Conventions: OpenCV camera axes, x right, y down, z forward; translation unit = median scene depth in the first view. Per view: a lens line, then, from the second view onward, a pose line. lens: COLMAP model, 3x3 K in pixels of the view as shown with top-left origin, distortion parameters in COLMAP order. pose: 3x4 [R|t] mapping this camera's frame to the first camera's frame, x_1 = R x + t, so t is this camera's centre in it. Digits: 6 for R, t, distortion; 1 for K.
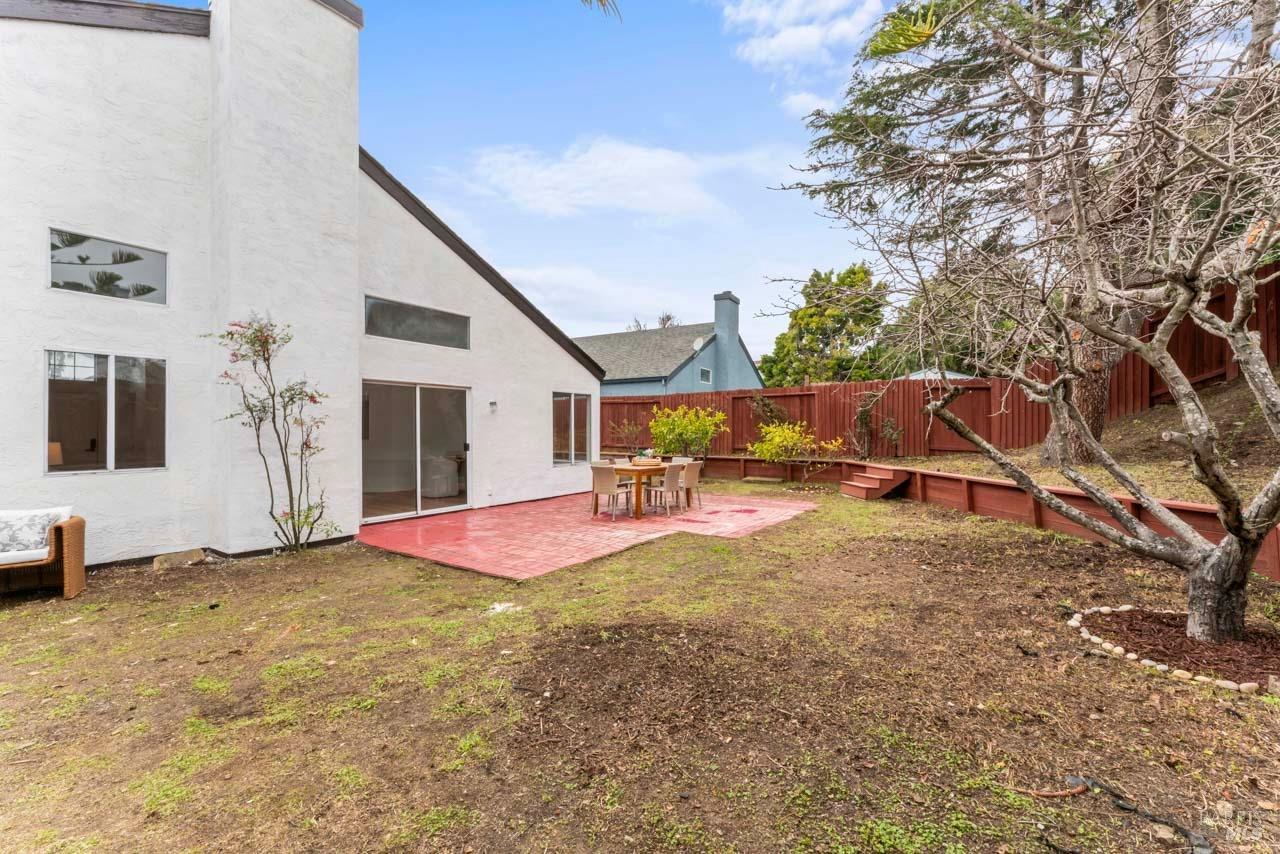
lens RADIAL K [[531.6, 0, 640.5], [0, 531.6, 430.7], [0, 0, 1]] dist [-0.000277, -0.000074]
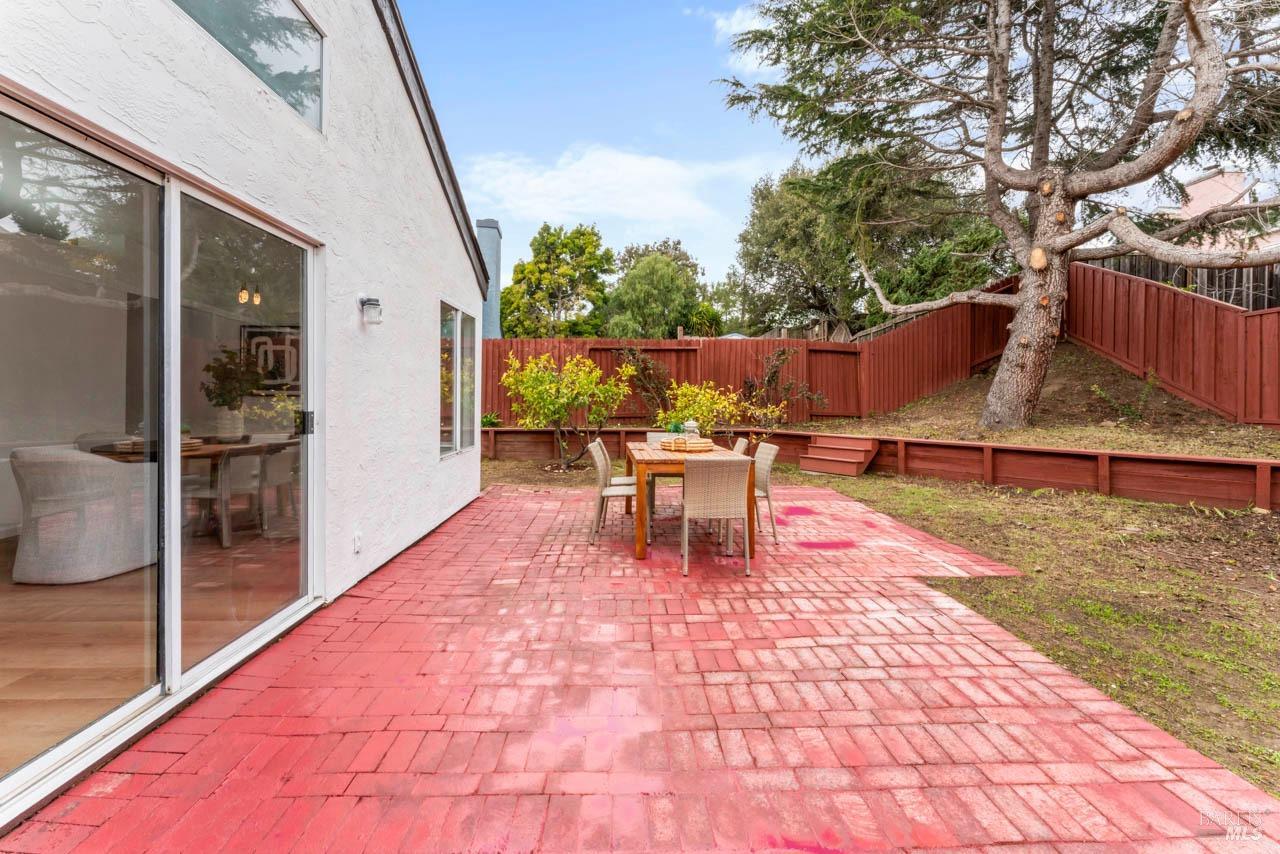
lens RADIAL K [[524.0, 0, 638.6], [0, 524.0, 412.5], [0, 0, 1]] dist [0.011039, 0.000257]
pose [[0.799867, -0.009075, 0.600109, -0.286447], [-0.007954, 0.999638, 0.025719, 0.011172], [-0.600125, -0.025345, 0.799505, 0.489964]]
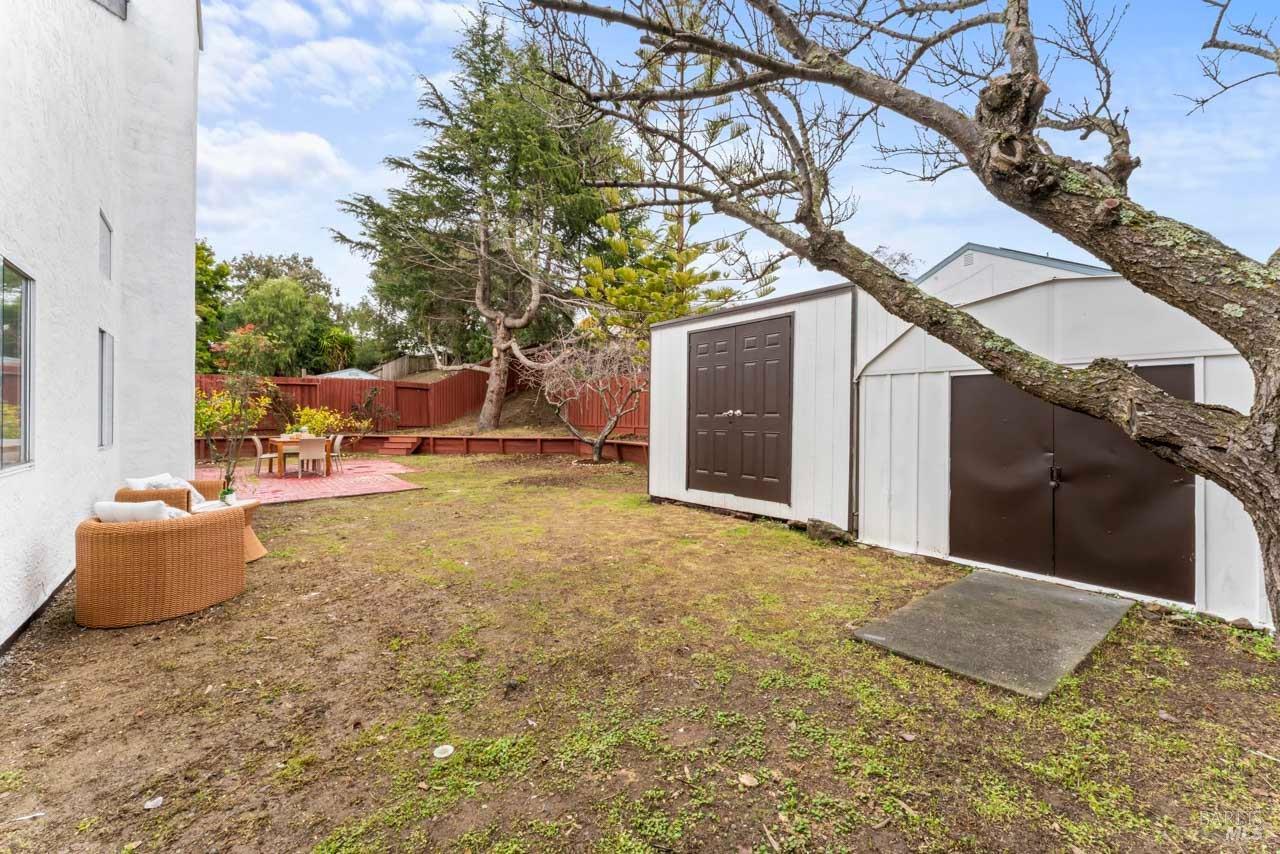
lens RADIAL K [[524.0, 0, 638.6], [0, 524.0, 412.5], [0, 0, 1]] dist [0.011039, 0.000257]
pose [[0.292951, 0.008187, 0.956092, -0.810619], [-0.003070, 0.999966, -0.007622, 0.006138], [-0.956122, -0.000702, 0.292967, -0.147374]]
